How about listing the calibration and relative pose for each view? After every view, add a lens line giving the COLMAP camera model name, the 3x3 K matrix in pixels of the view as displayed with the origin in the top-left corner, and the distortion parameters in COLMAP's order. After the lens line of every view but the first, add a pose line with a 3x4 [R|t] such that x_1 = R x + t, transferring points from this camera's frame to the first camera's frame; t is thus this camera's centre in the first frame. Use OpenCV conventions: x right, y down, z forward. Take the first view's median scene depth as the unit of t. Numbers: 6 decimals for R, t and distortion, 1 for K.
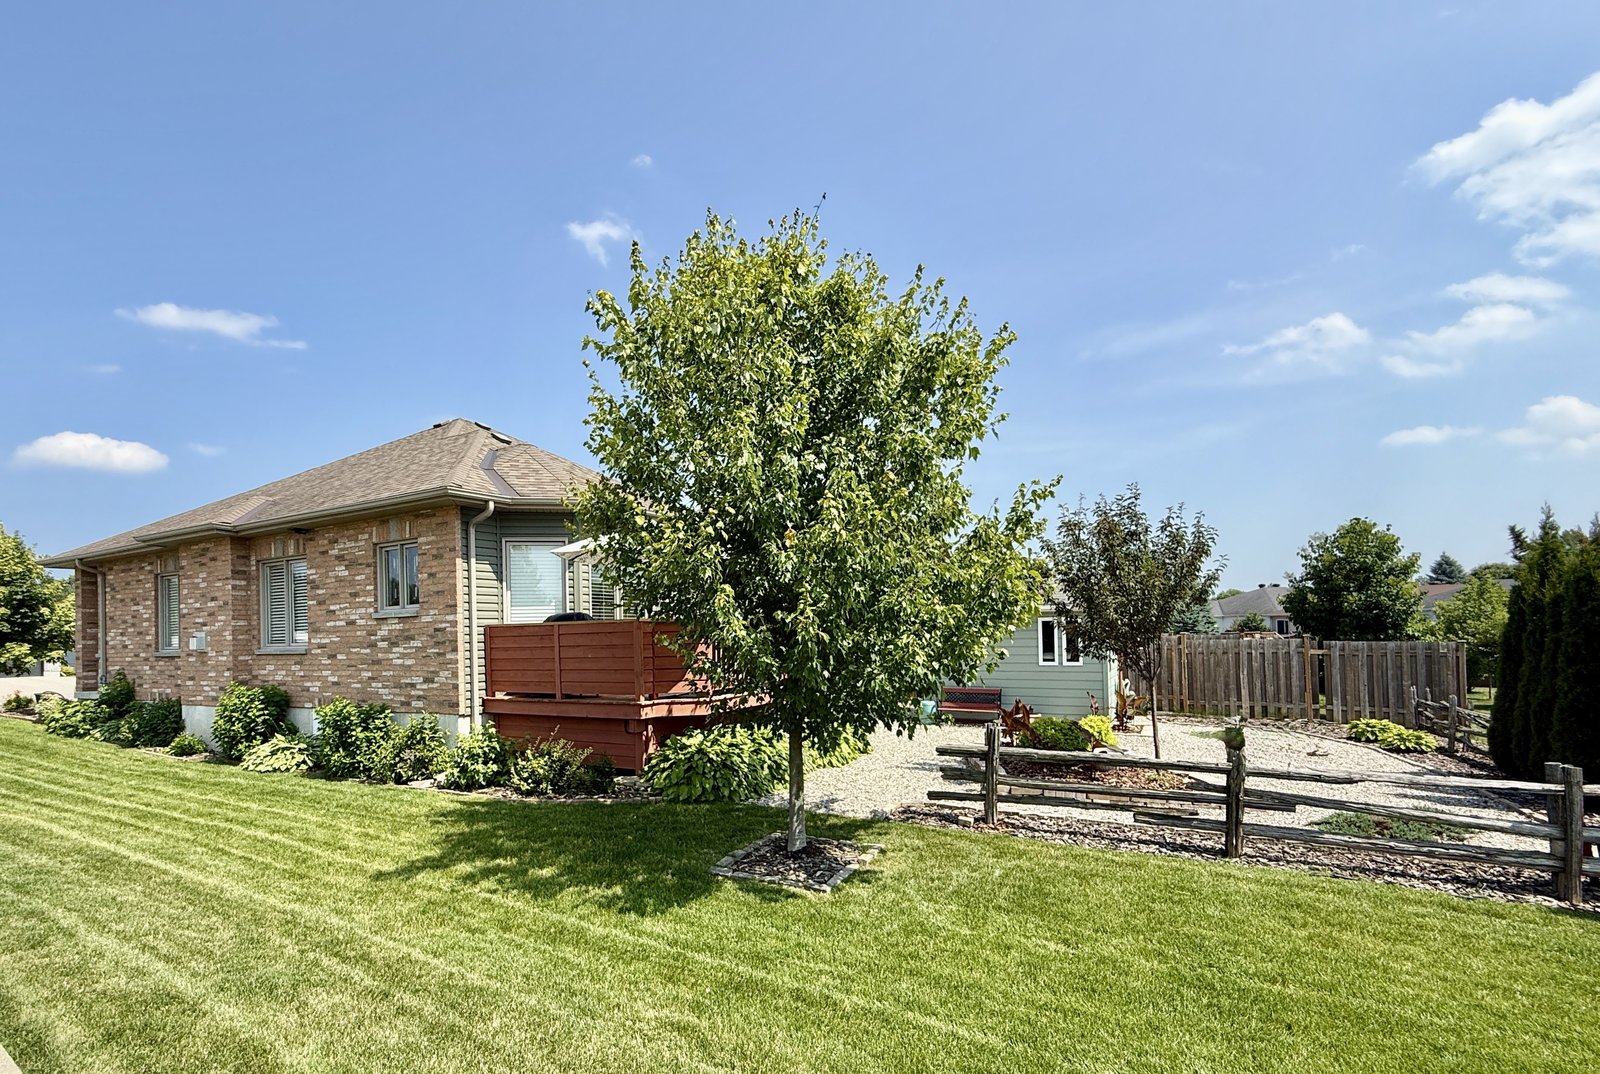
lens RADIAL K [[742.7, 0, 755.2], [0, 742.7, 621.1], [0, 0, 1]] dist [0.001994, 0.000442]
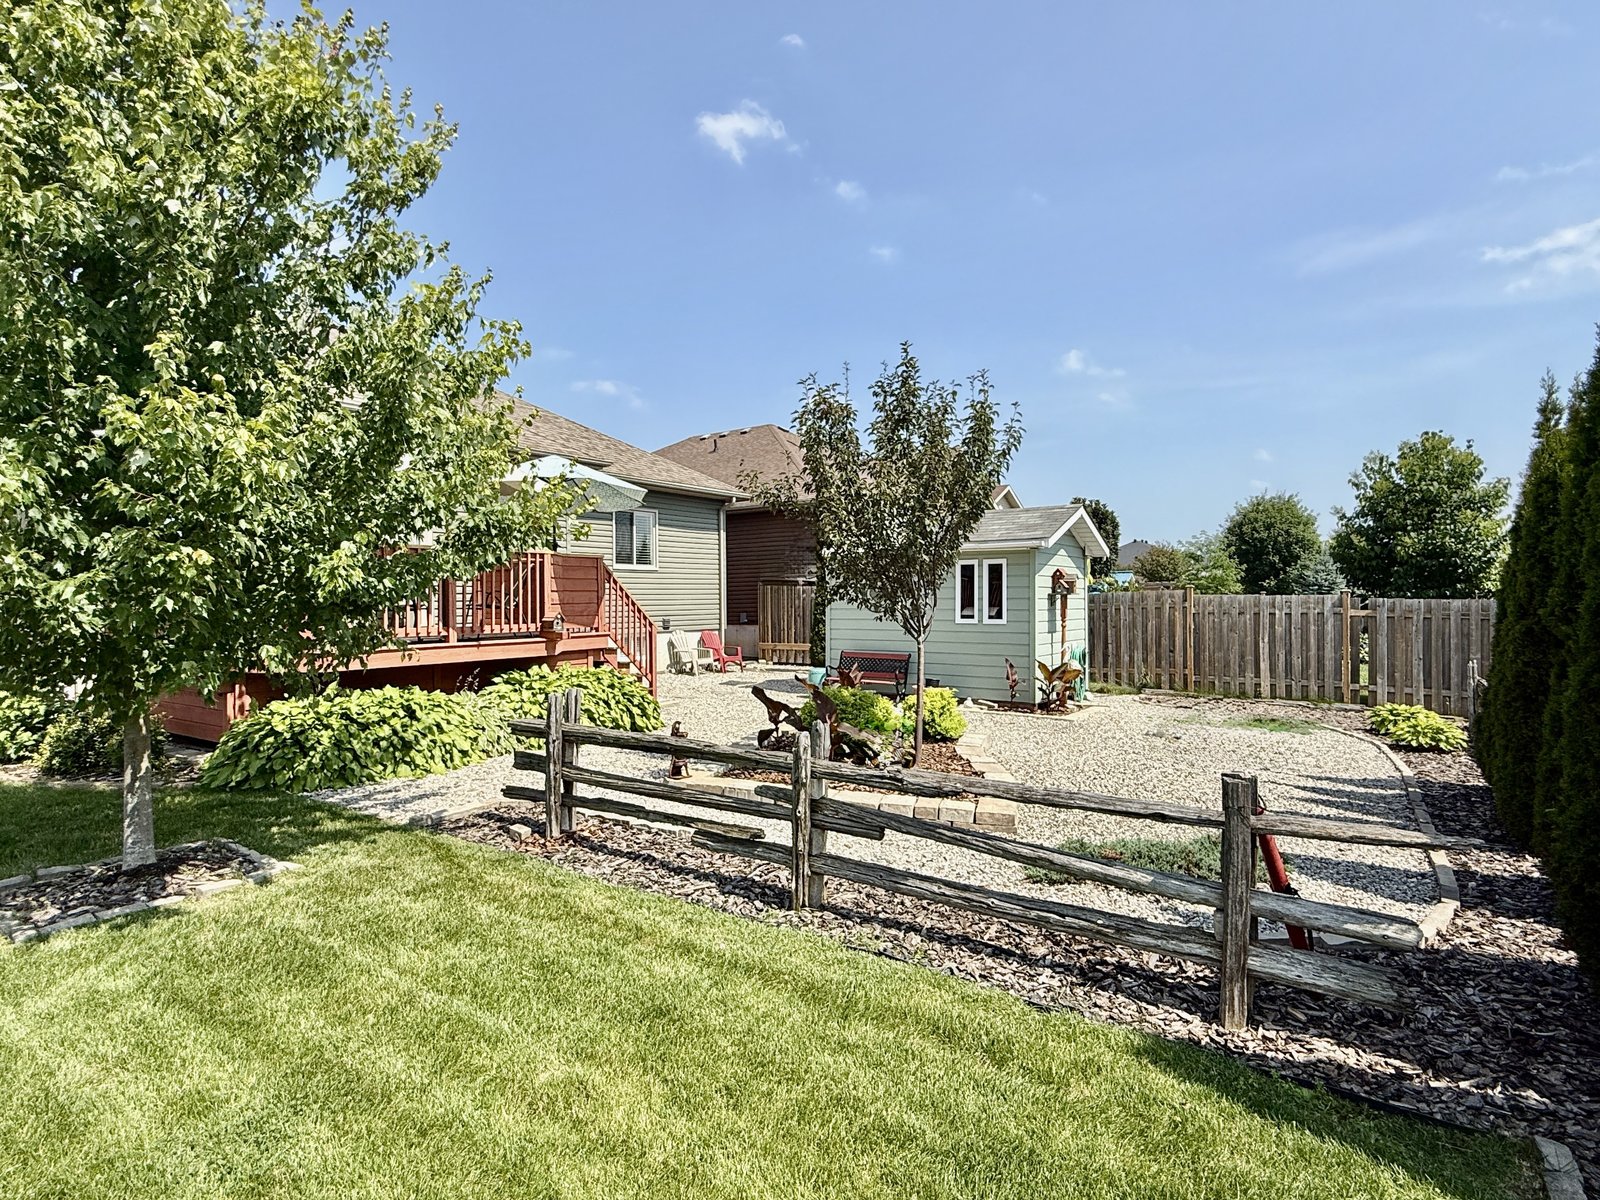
lens RADIAL K [[852.7, 0, 800.0], [0, 852.7, 600.0], [0, 0, 1]] dist [0.001139, 0.000231]
pose [[0.997144, 0.015050, -0.074015, 0.268656], [-0.013554, 0.999694, 0.020680, 0.018933], [0.074304, -0.019618, 0.997043, 0.118115]]
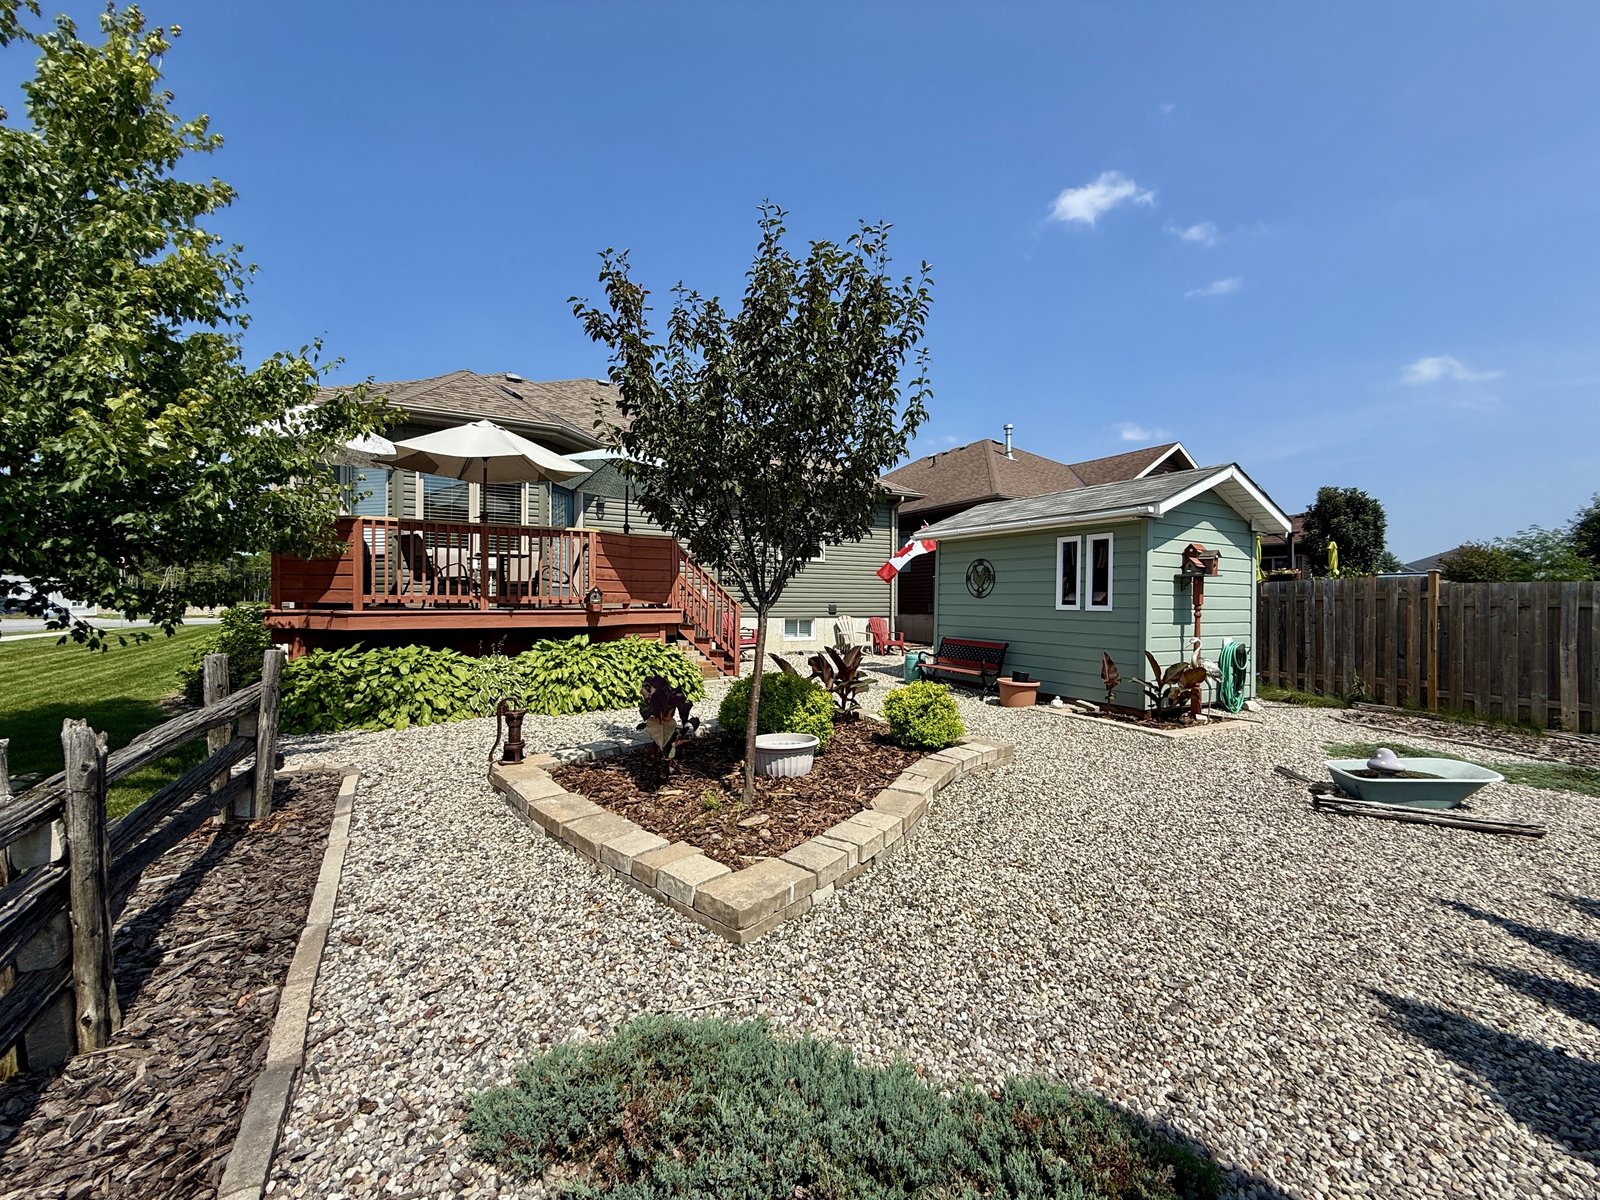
lens RADIAL K [[638.1, 0, 795.1], [0, 638.1, 594.3], [0, 0, 1]] dist [0.000188, -0.000210]
pose [[0.871347, 0.025060, -0.490027, 0.429466], [-0.018885, 0.999668, 0.017542, 0.037948], [0.490304, -0.006031, 0.871531, 0.372145]]
